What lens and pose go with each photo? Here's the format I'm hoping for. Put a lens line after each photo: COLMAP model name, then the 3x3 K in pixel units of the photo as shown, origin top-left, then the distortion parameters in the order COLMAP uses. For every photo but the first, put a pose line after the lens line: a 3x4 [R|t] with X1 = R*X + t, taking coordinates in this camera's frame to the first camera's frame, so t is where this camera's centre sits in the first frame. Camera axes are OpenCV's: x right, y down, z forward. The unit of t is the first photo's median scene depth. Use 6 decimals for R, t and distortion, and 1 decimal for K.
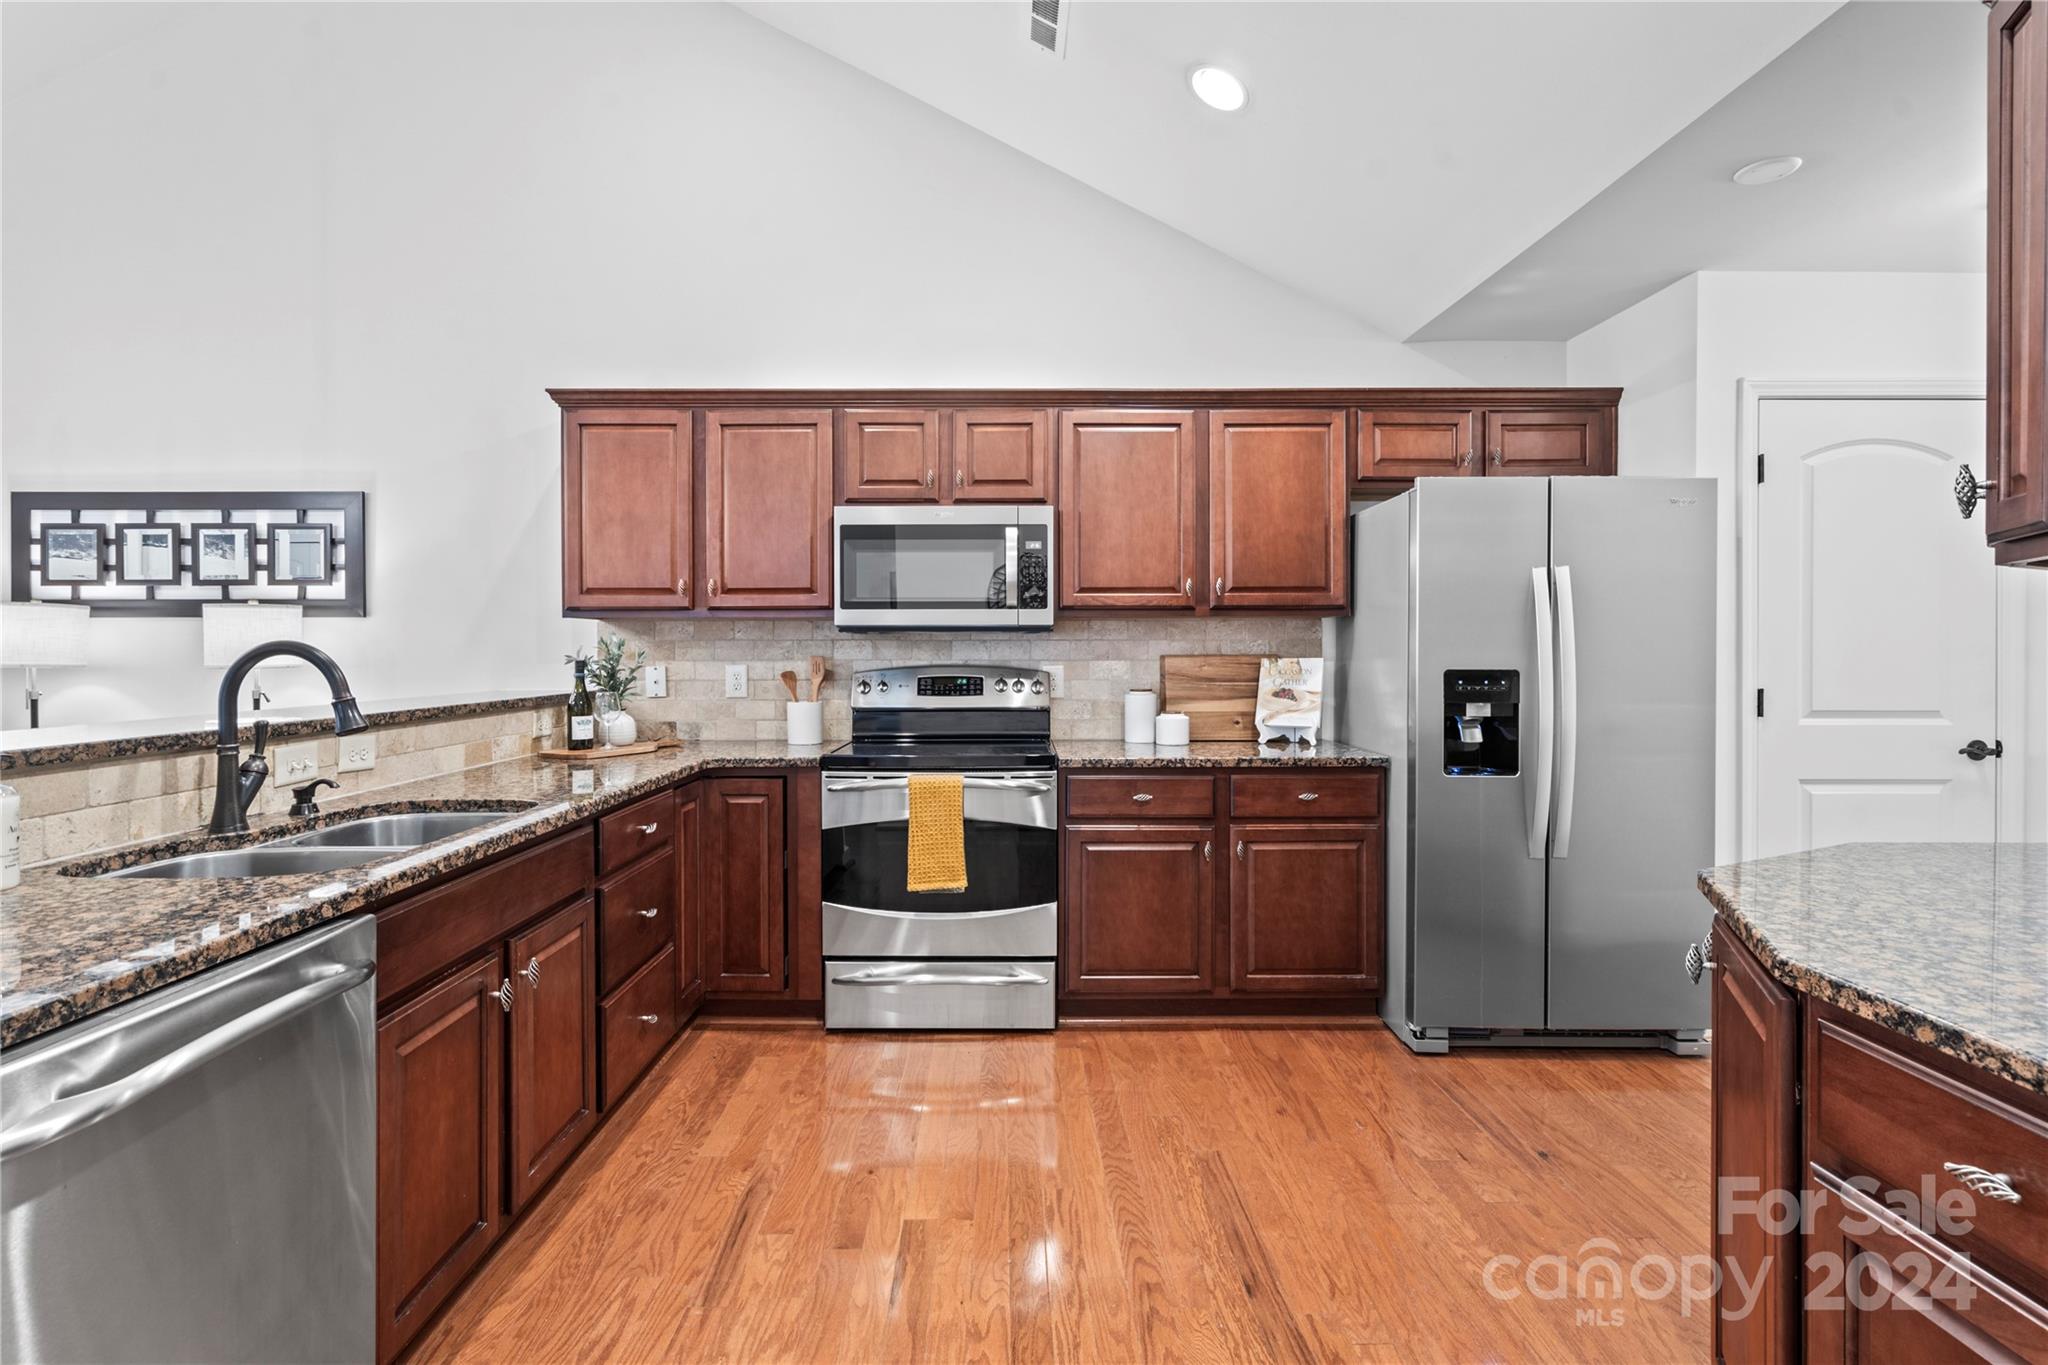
lens RADIAL K [[941.0, 0, 1026.2], [0, 941.0, 662.3], [0, 0, 1]] dist [0.001933, 0.000317]
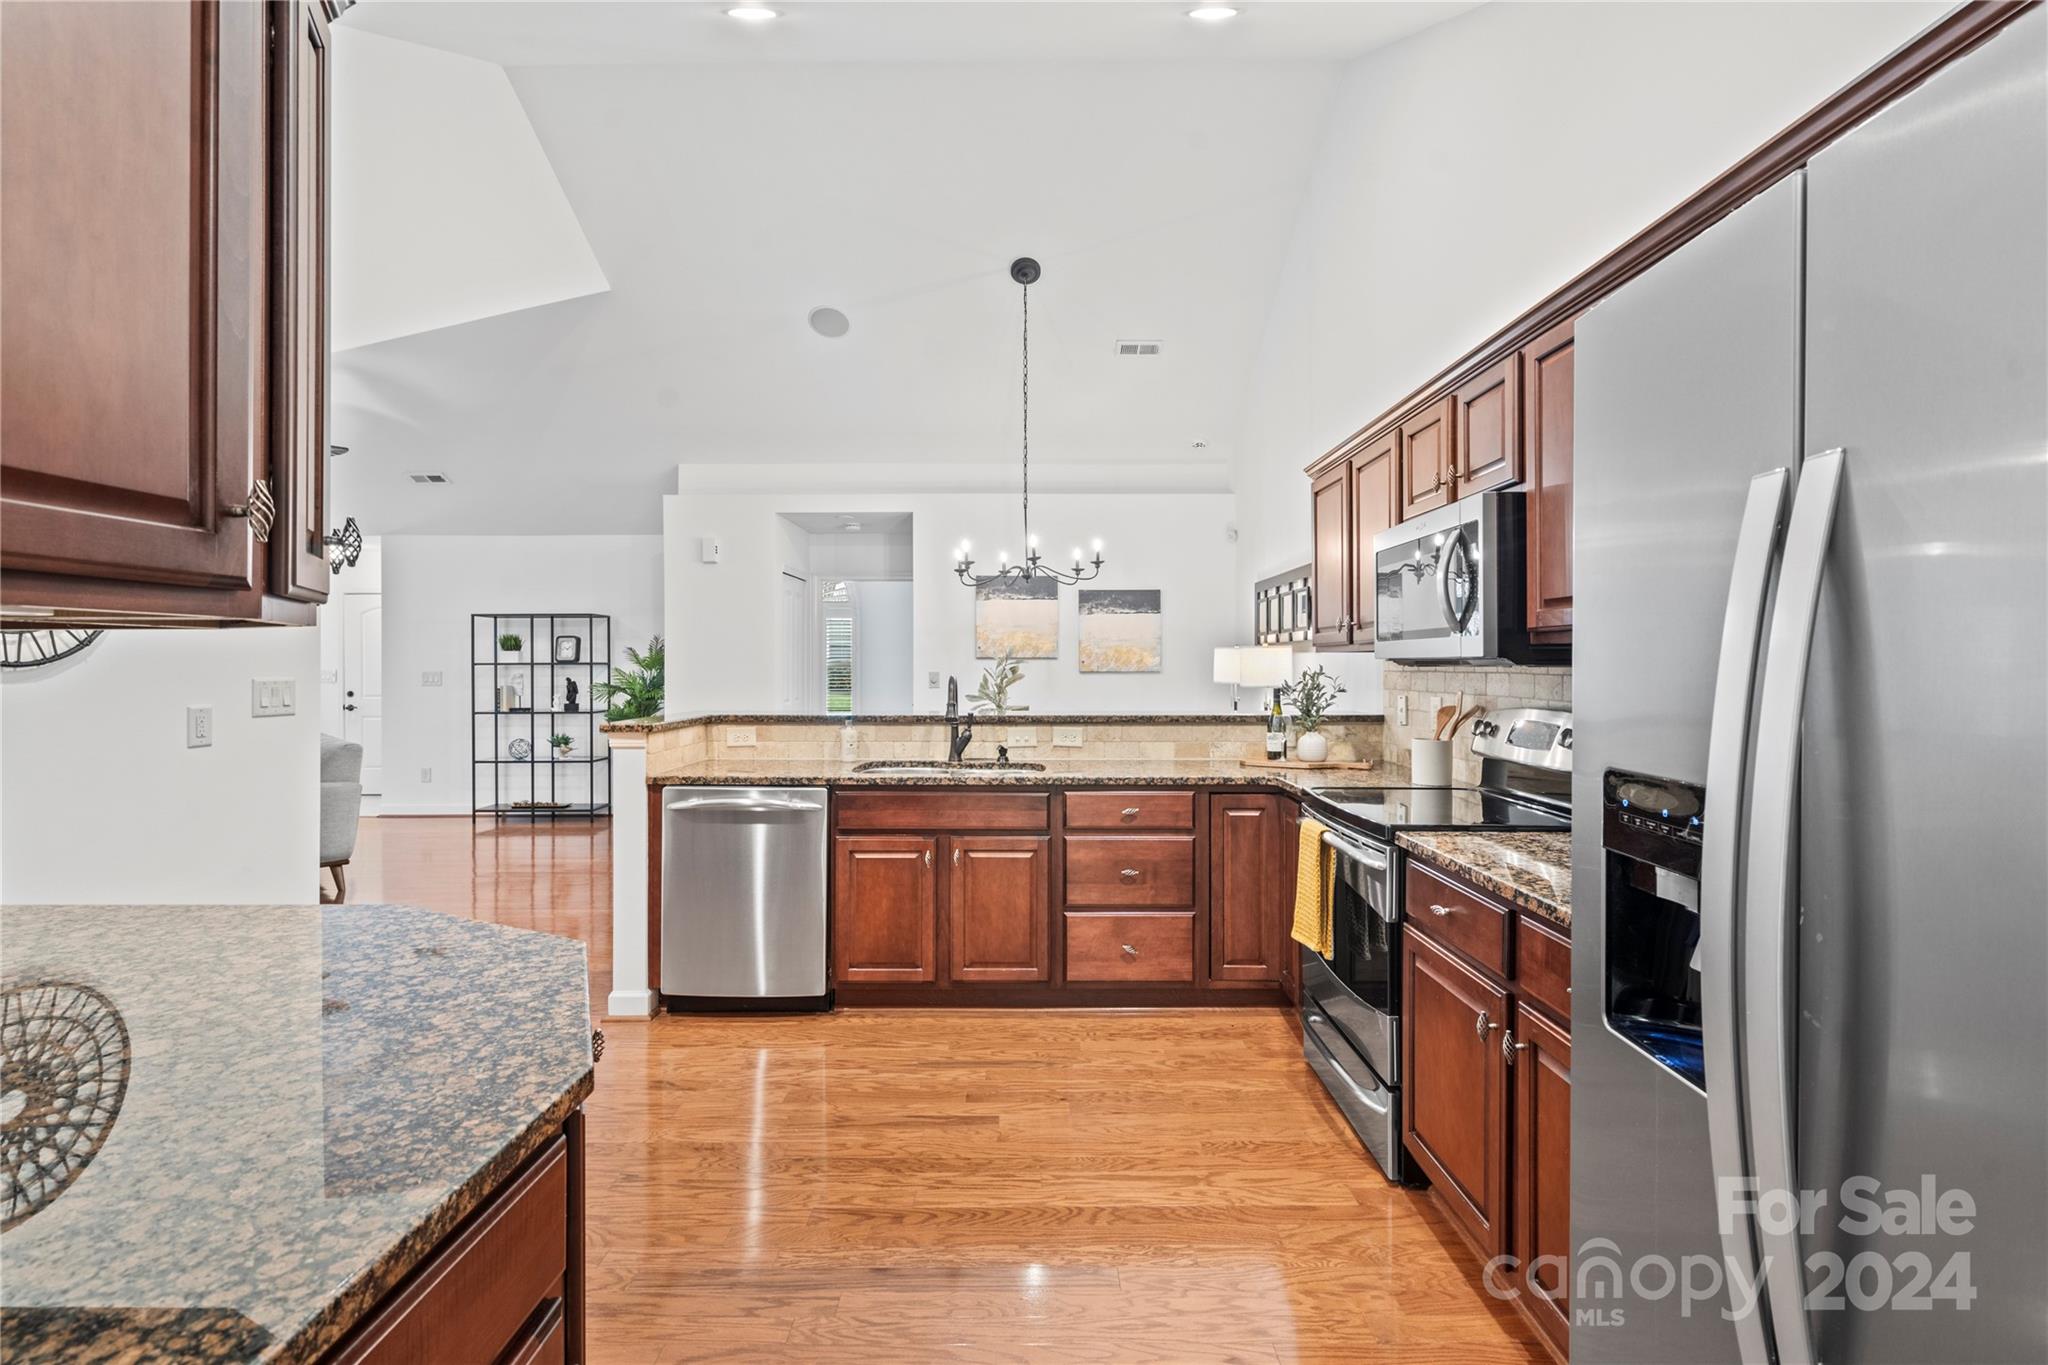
lens RADIAL K [[941.0, 0, 1028.2], [0, 941.0, 664.9], [0, 0, 1]] dist [0.001933, 0.000317]
pose [[-0.007502, 0.001809, -0.999970, 1.344684], [-0.011466, 0.999932, 0.001895, -0.054347], [0.999906, 0.011480, -0.007481, 1.168308]]
